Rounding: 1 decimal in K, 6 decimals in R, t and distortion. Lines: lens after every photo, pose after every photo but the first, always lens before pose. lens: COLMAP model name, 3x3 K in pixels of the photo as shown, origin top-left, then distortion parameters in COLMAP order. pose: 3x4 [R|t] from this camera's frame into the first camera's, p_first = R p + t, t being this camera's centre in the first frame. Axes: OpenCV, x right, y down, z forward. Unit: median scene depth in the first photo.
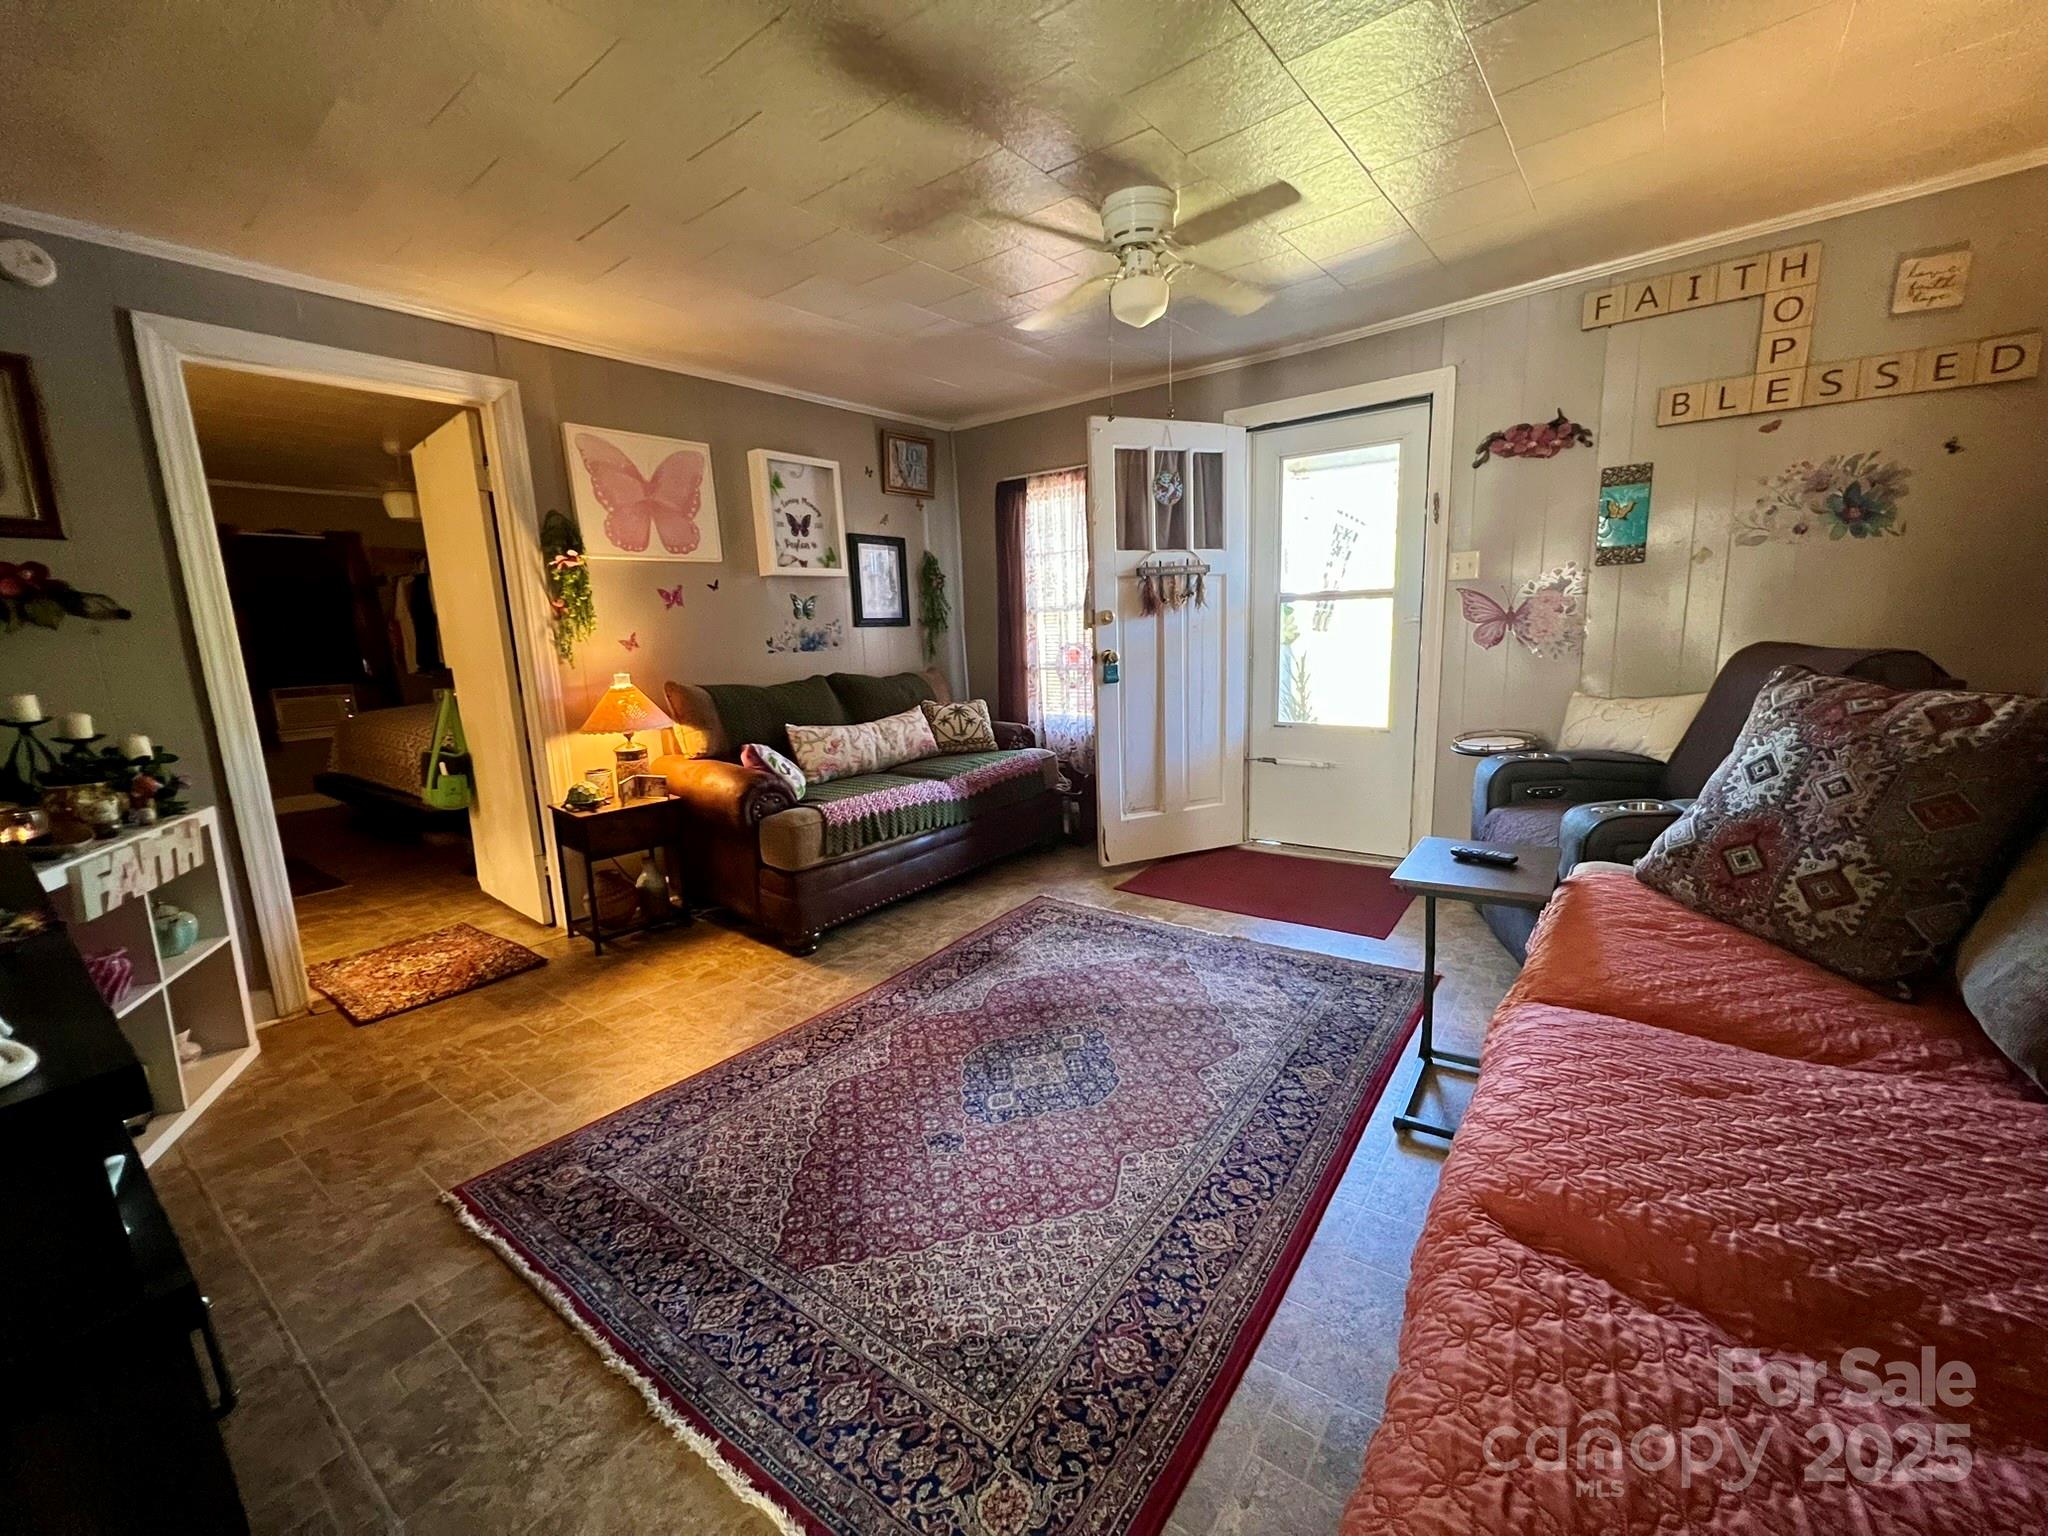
lens RADIAL K [[815.6, 0, 1023.6], [0, 815.6, 772.0], [0, 0, 1]] dist [0.000532, -0.000054]
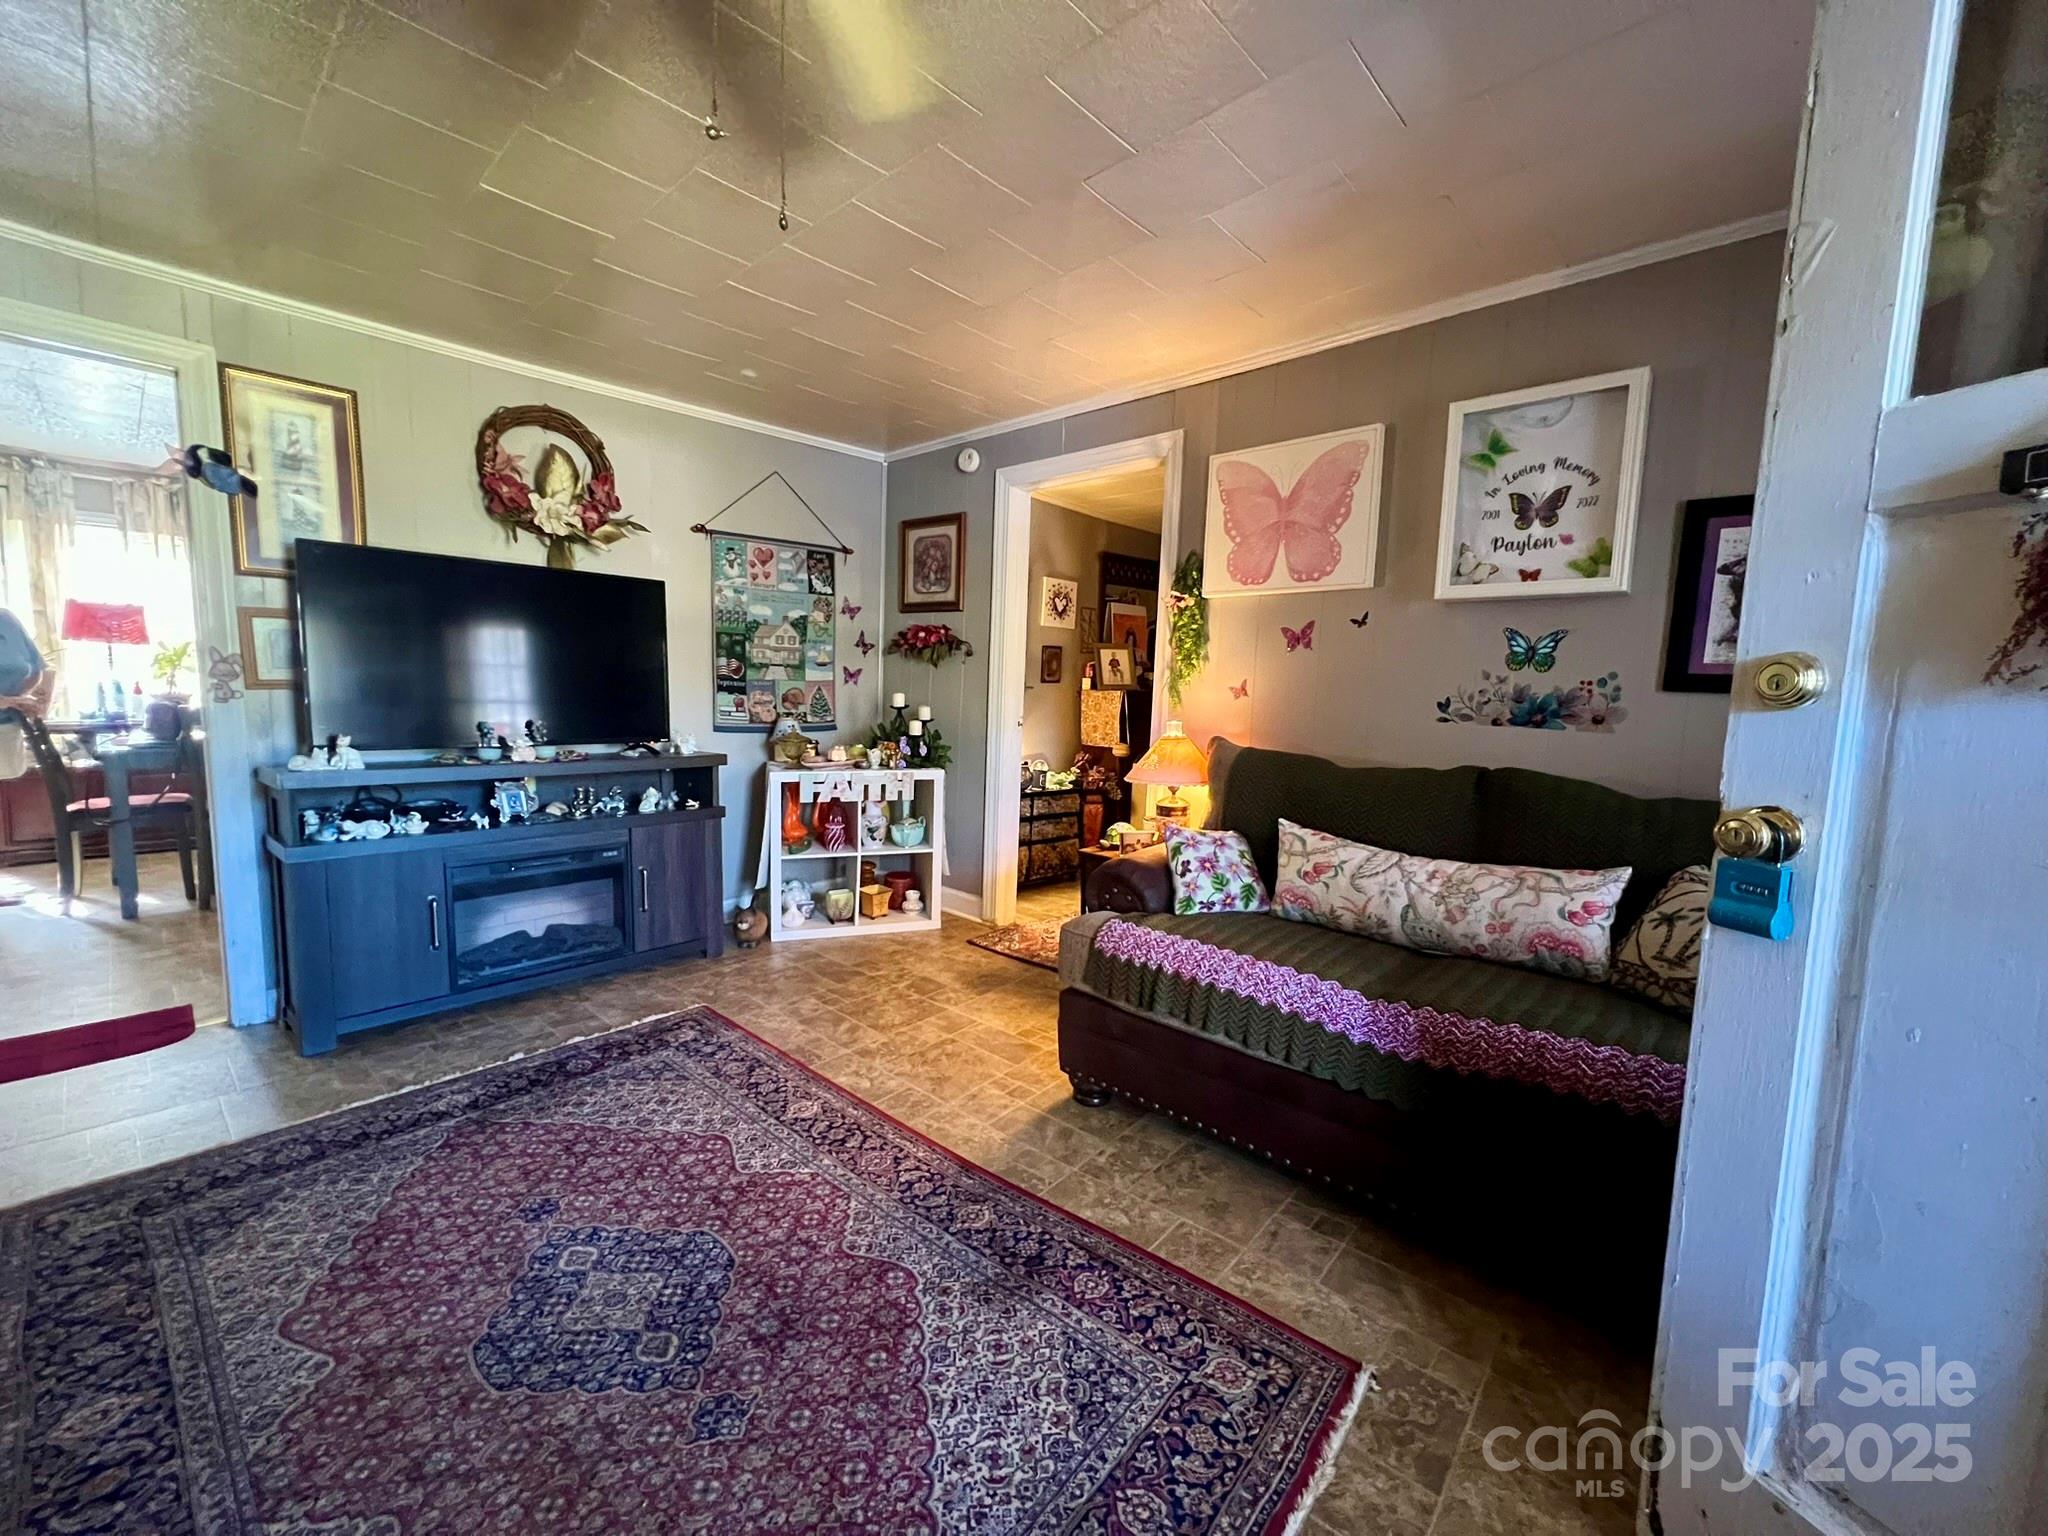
lens RADIAL K [[815.6, 0, 1028.3], [0, 815.6, 769.3], [0, 0, 1]] dist [0.000532, -0.000054]
pose [[-0.075990, 0.138565, -0.987434, 0.407474], [-0.205357, 0.966892, 0.151486, -0.164557], [0.975733, 0.214288, -0.045019, 0.848131]]
